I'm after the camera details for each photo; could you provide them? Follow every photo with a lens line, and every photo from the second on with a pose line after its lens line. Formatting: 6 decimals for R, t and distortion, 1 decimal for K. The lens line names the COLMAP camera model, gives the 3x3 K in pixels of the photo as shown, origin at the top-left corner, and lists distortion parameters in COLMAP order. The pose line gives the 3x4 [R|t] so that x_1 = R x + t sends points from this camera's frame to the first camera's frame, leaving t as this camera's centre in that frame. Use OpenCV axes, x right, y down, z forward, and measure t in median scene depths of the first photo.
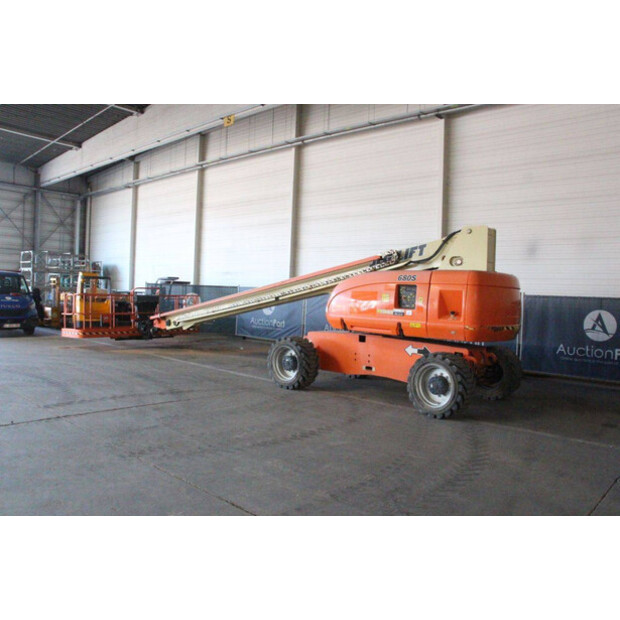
lens RADIAL K [[509.0, 0, 315.3], [0, 509.0, 312.1], [0, 0, 1]] dist [-0.172501, 0.158001]
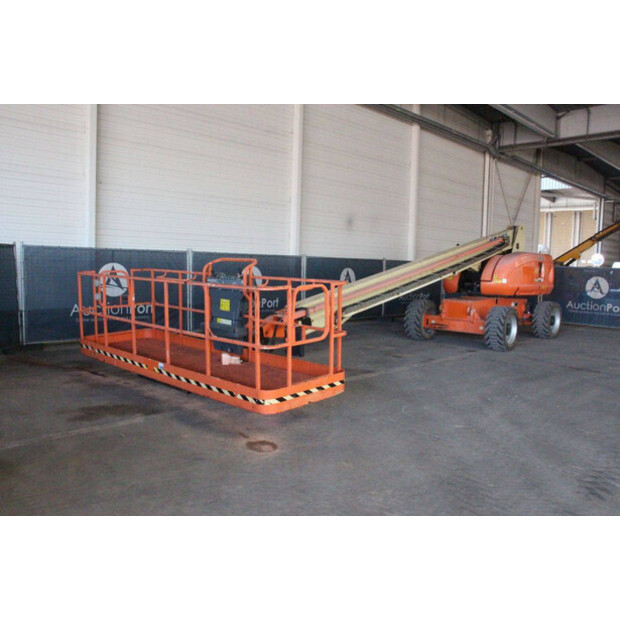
lens RADIAL K [[516.9, 0, 316.9], [0, 516.9, 324.4], [0, 0, 1]] dist [-0.126339, 0.083497]
pose [[0.041802, -0.149333, 0.987903, -1.268878], [0.008100, 0.988785, 0.149124, -0.090863], [-0.999093, 0.001768, 0.042543, 1.435600]]
